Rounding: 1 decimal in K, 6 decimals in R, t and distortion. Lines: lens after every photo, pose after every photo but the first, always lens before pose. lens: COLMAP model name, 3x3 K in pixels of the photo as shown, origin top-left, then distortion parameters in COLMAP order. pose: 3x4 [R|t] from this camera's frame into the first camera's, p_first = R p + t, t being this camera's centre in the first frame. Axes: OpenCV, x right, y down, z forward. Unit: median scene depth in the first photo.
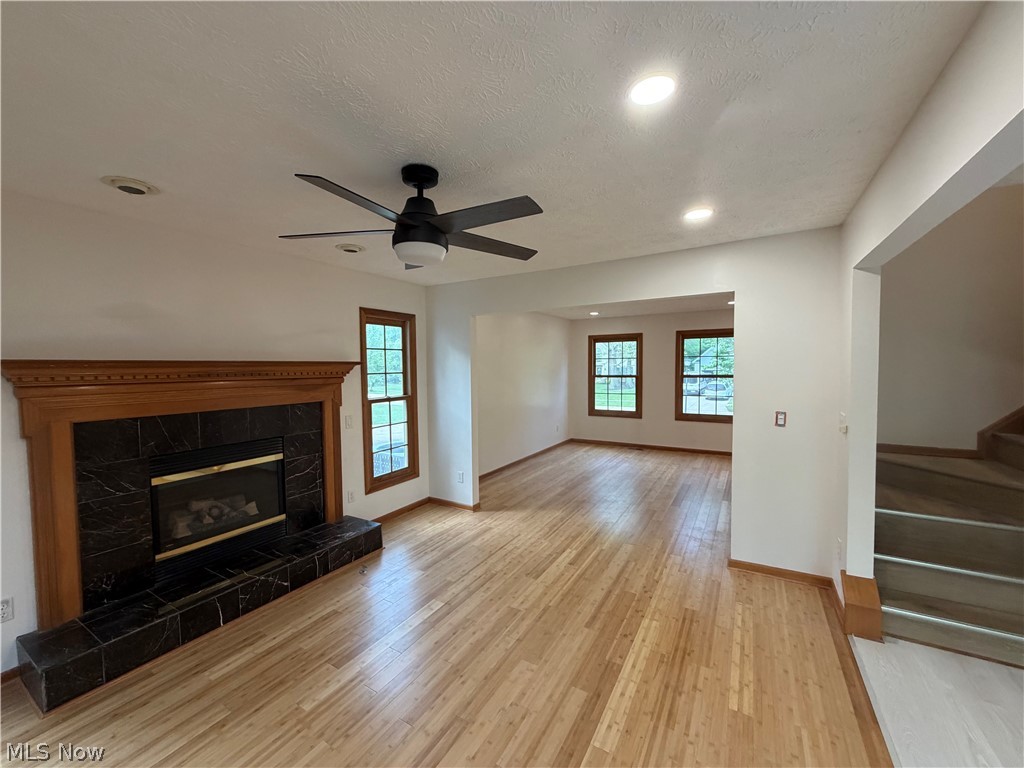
lens RADIAL K [[410.4, 0, 512.0], [0, 410.4, 384.0], [0, 0, 1]] dist [0.000662, 0.000501]
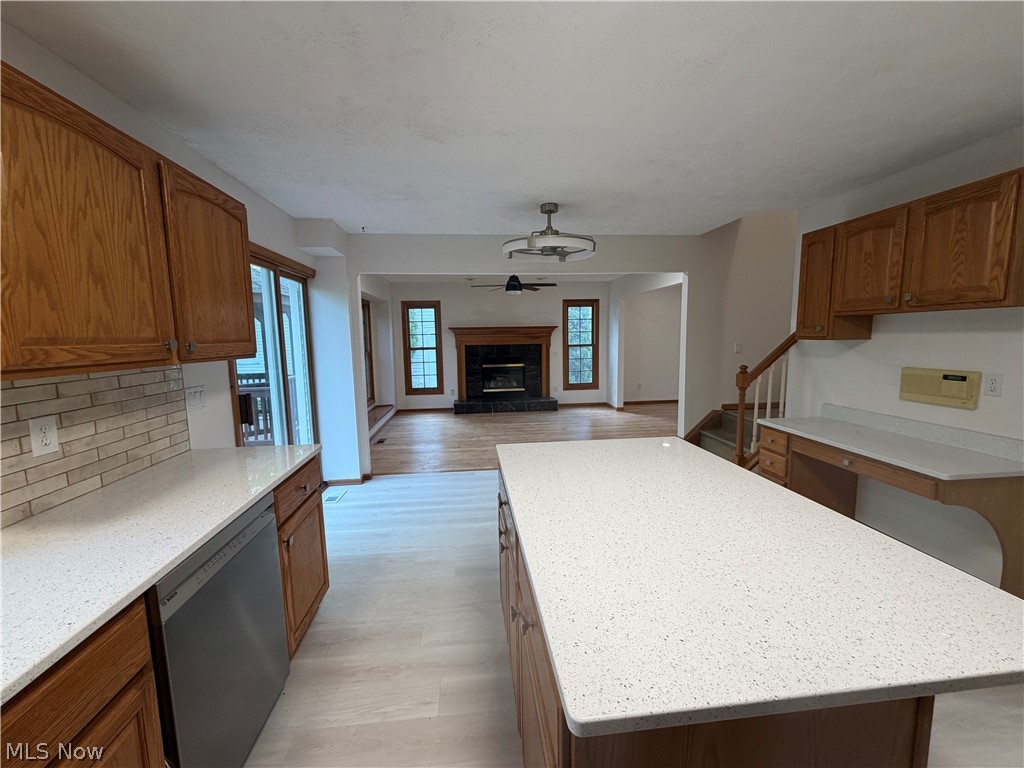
lens RADIAL K [[410.4, 0, 512.0], [0, 410.4, 384.0], [0, 0, 1]] dist [0.000662, 0.000501]
pose [[0.600442, 0.097584, -0.793692, 1.347152], [-0.028554, 0.994510, 0.100673, 0.041951], [0.799158, -0.037786, 0.599932, -0.542072]]
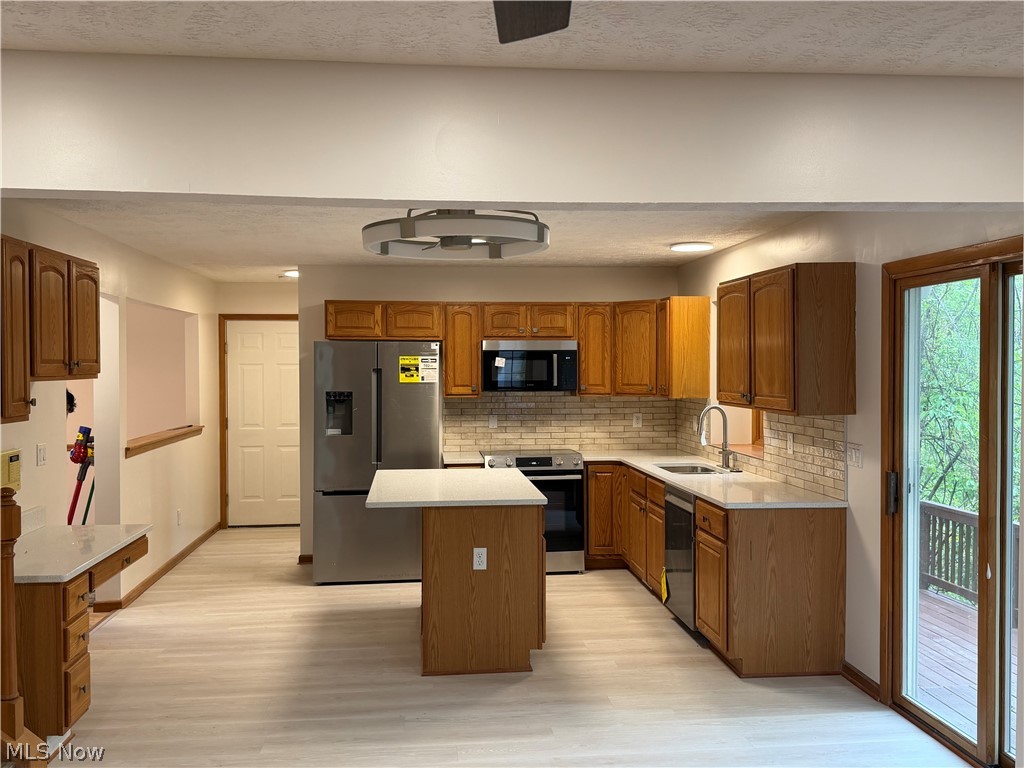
lens RADIAL K [[970.4, 0, 512.0], [0, 970.4, 384.0], [0, 0, 1]] dist [0.095934, -0.375635]
pose [[-0.601158, -0.005782, 0.799109, -0.320003], [0.047080, 0.997981, 0.042639, -0.053664], [-0.797742, 0.063255, -0.599672, 0.742413]]
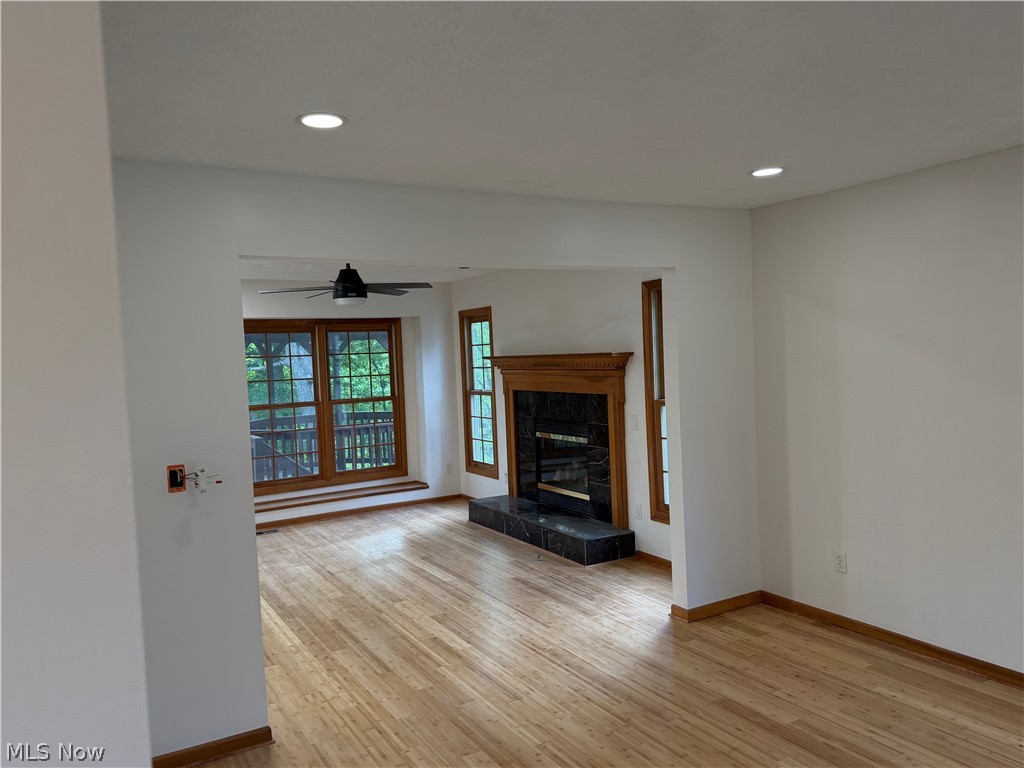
lens RADIAL K [[720.5, 0, 512.0], [0, 720.5, 384.0], [0, 0, 1]] dist [0.009199, -0.000267]
pose [[-0.466339, 0.070144, -0.881821, 1.154287], [0.002727, 0.996961, 0.077860, -0.117906], [0.884602, 0.033904, -0.465113, 1.654879]]
